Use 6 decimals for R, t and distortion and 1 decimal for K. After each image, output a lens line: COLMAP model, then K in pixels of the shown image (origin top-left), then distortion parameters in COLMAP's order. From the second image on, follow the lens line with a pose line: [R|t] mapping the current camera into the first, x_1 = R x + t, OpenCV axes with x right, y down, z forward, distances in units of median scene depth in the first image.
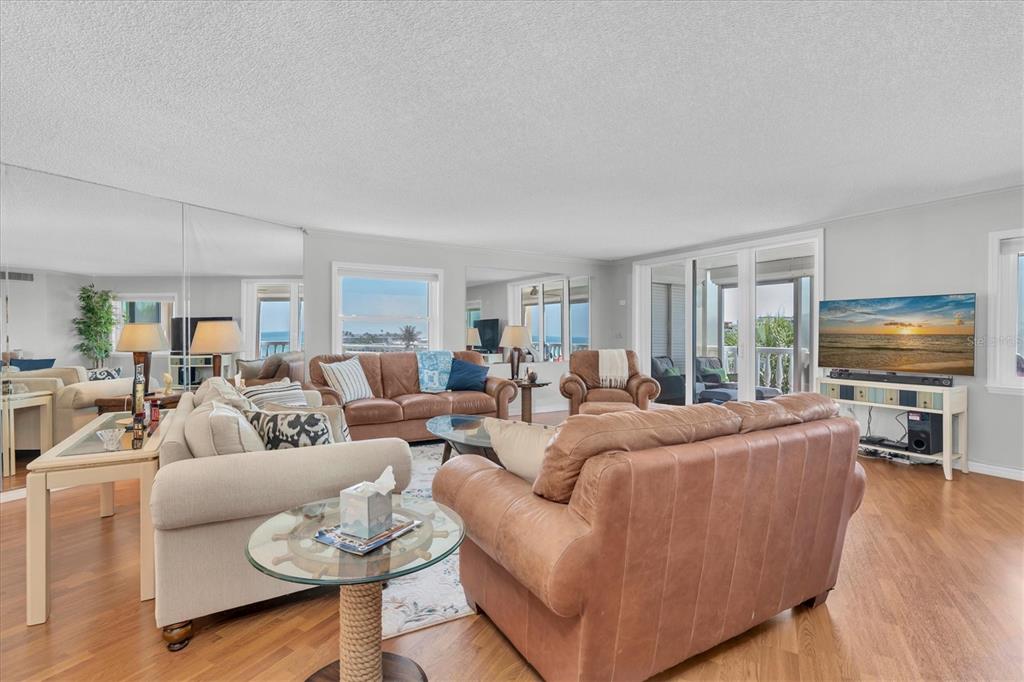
lens RADIAL K [[471.2, 0, 512.0], [0, 471.2, 341.0], [0, 0, 1]] dist [-0.001610, 0.000087]
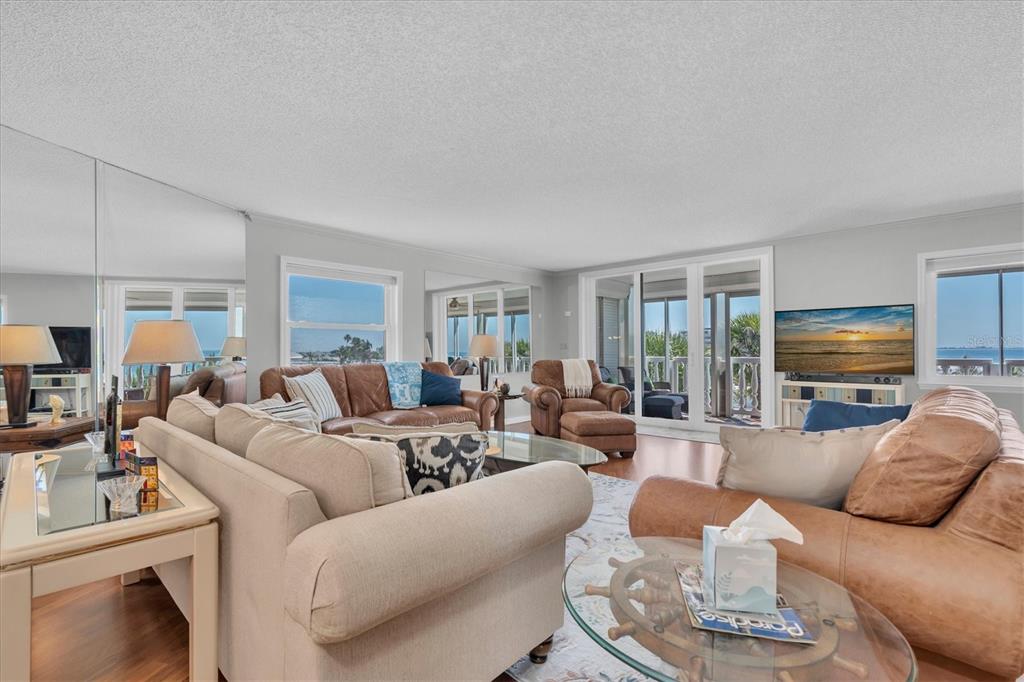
lens RADIAL K [[461.9, 0, 516.1], [0, 461.9, 349.3], [0, 0, 1]] dist [-0.003459, -0.000104]
pose [[0.964893, -0.005313, 0.262589, -0.204098], [0.009561, 0.999843, -0.014901, 0.013769], [-0.262468, 0.016889, 0.964793, 0.114973]]
